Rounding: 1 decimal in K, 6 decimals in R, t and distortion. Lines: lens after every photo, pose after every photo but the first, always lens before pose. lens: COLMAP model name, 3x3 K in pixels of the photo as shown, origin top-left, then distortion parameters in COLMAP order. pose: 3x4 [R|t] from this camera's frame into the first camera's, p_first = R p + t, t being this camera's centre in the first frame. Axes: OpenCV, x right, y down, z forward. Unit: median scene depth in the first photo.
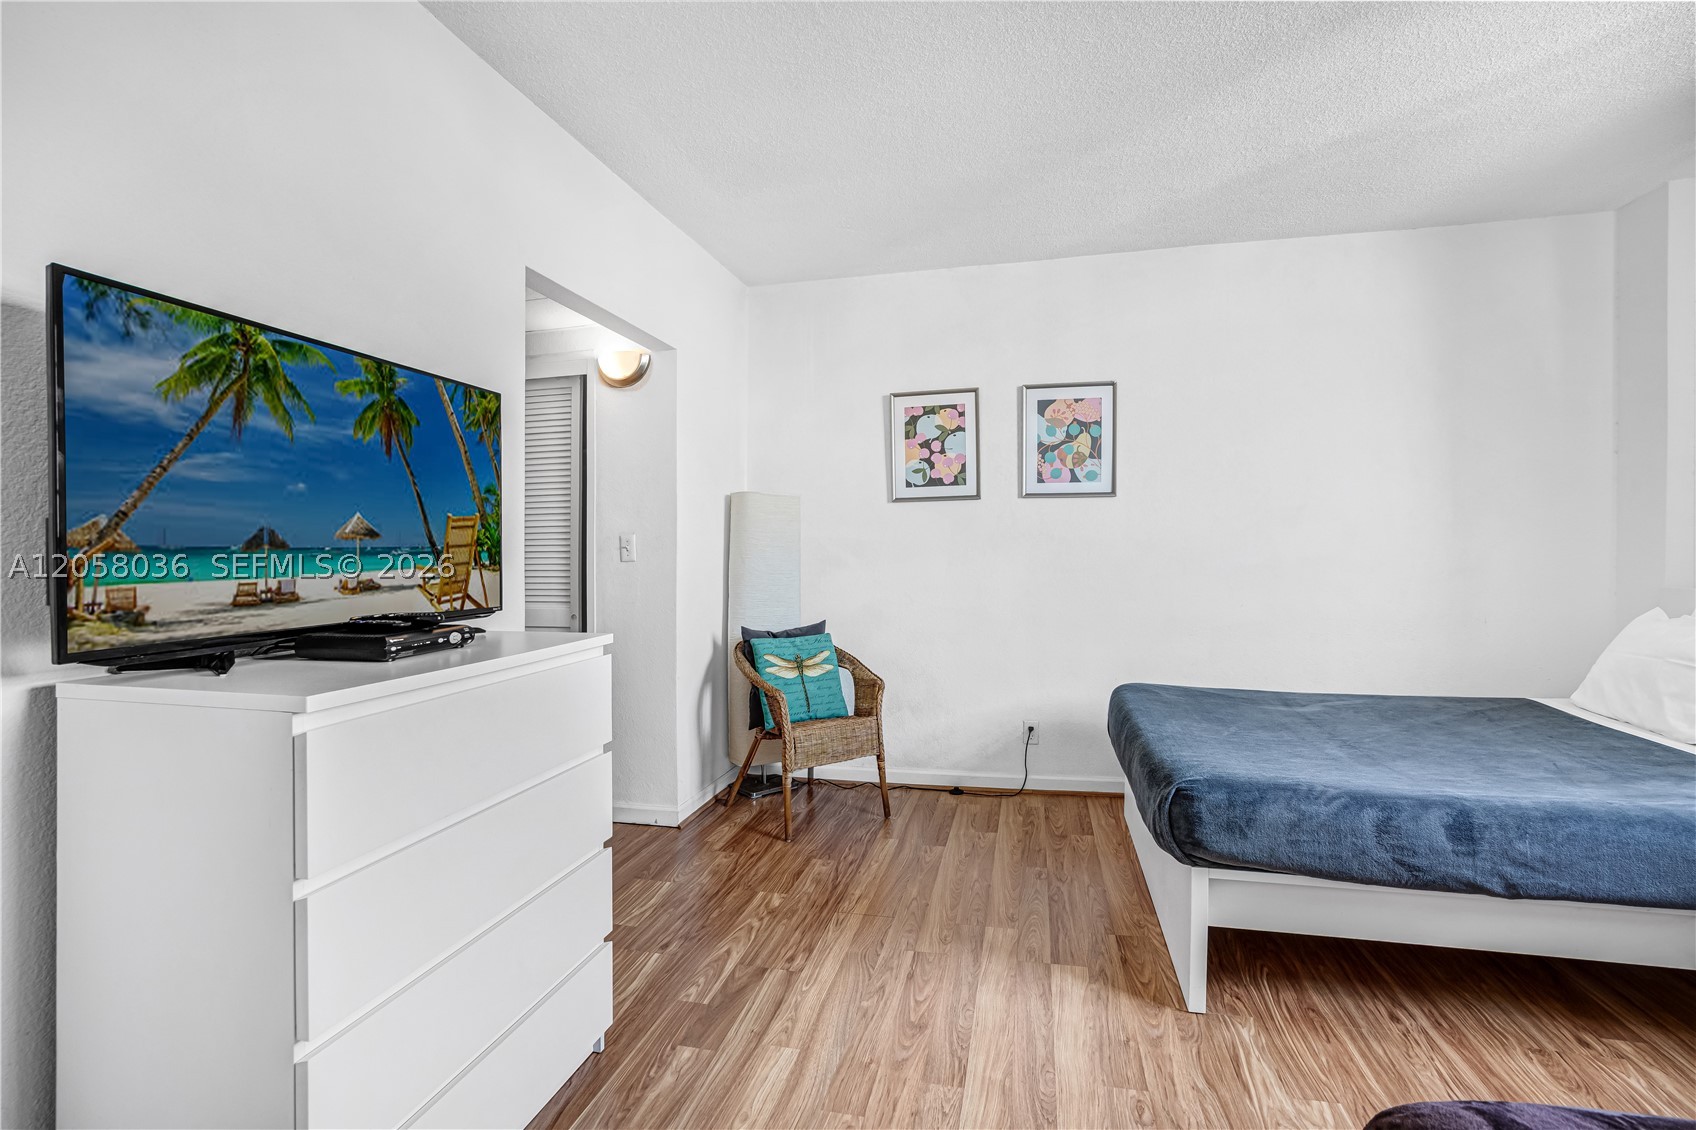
lens RADIAL K [[770.1, 0, 842.4], [0, 770.1, 563.6], [0, 0, 1]] dist [-0.055287, 0.017463]
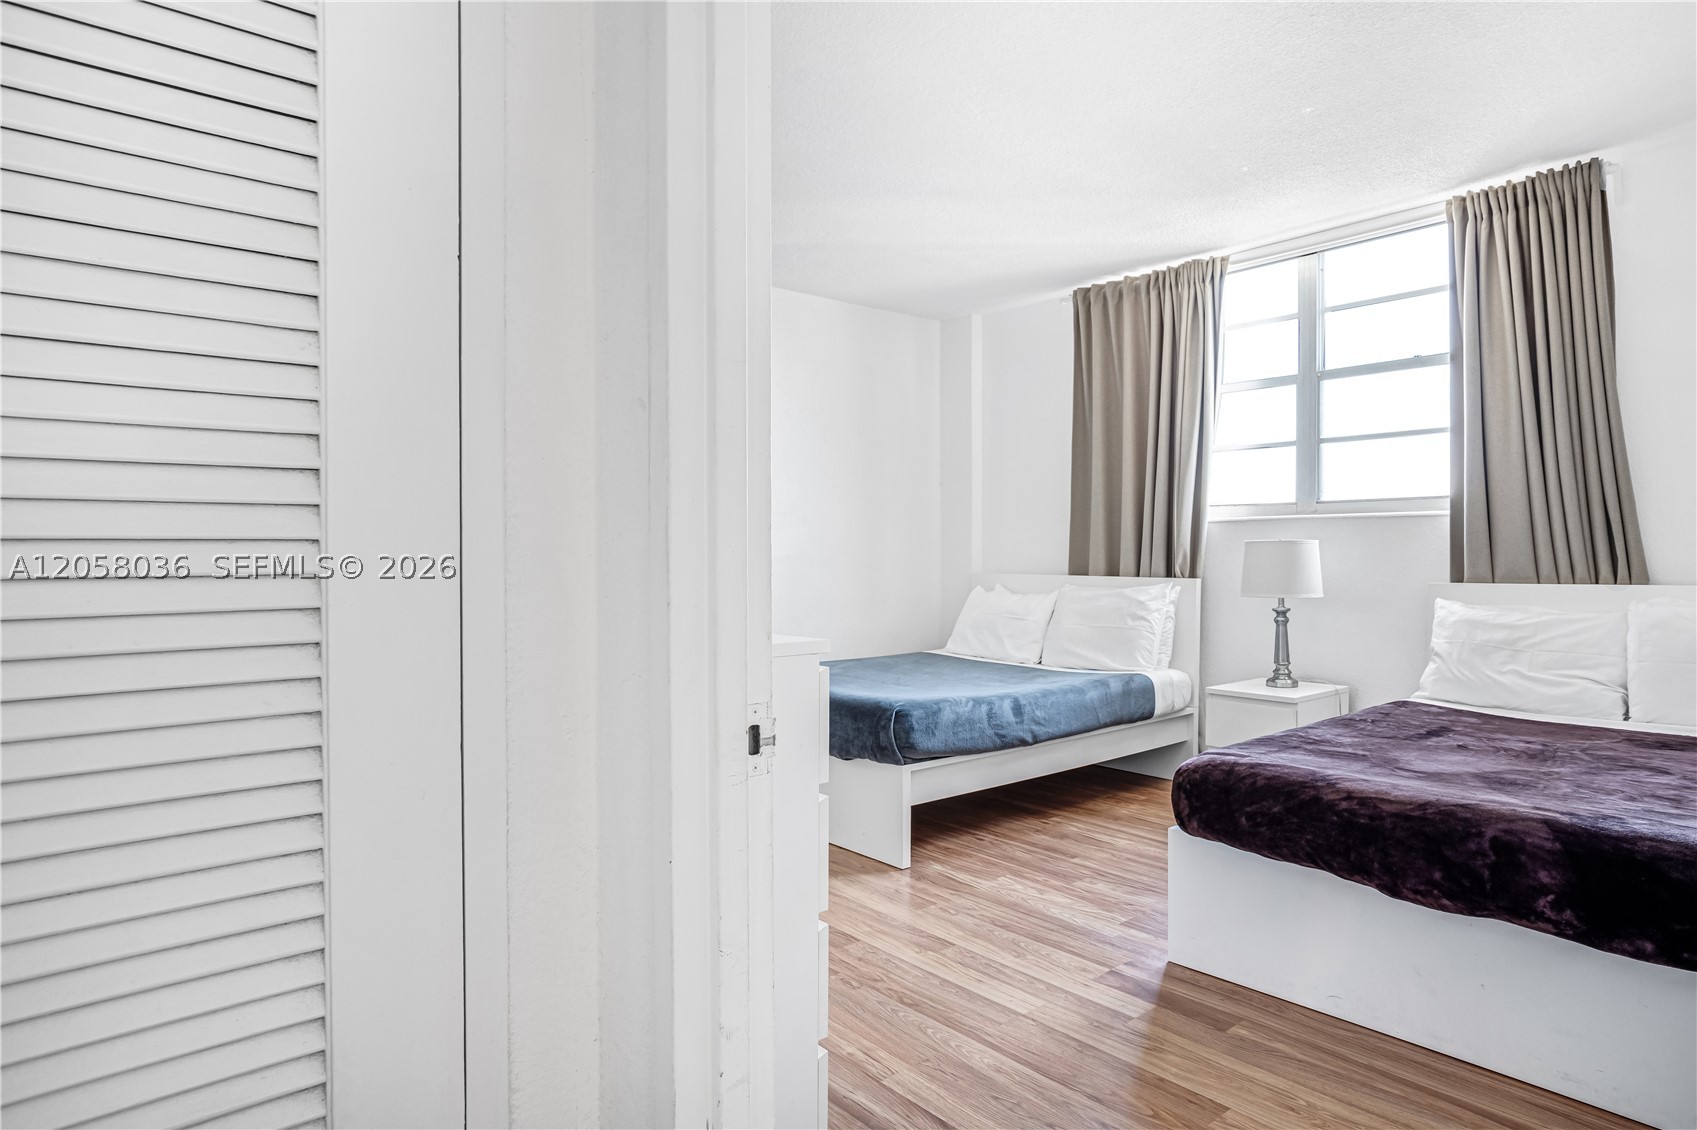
lens RADIAL K [[1010.1, 0, 848.5], [0, 1010.1, 565.0], [0, 0, 1]] dist [-0.001277, -0.000080]
pose [[0.579248, -0.007209, 0.815120, -1.224029], [0.012227, 0.999925, 0.000155, 0.017050], [-0.815060, 0.009877, 0.579292, -0.038308]]
